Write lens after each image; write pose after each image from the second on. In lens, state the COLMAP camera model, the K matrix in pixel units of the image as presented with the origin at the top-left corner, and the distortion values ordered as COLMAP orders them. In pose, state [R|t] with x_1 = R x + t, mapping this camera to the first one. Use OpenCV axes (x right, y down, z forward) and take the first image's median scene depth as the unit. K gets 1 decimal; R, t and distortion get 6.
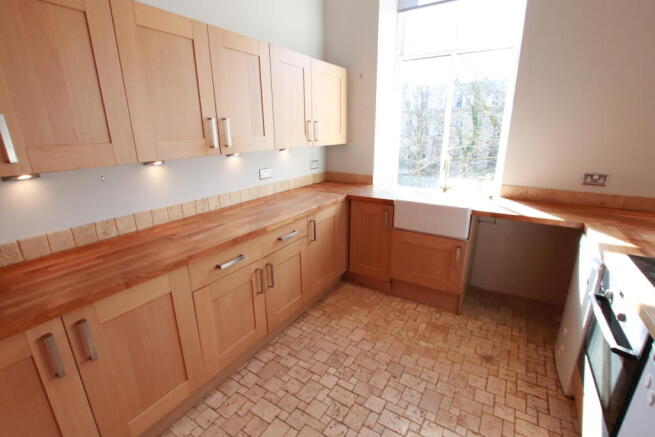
lens RADIAL K [[303.3, 0, 326.9], [0, 303.3, 222.6], [0, 0, 1]] dist [-0.028318, 0.000622]
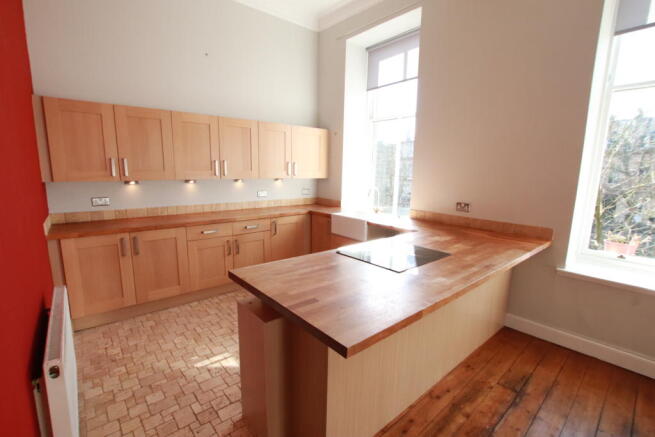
lens RADIAL K [[303.3, 0, 326.9], [0, 303.3, 222.6], [0, 0, 1]] dist [-0.028318, 0.000622]
pose [[0.953680, 0.076767, -0.290863, 0.727762], [-0.112315, 0.987836, -0.107542, 0.149068], [0.279069, 0.135229, 0.950702, -0.498262]]
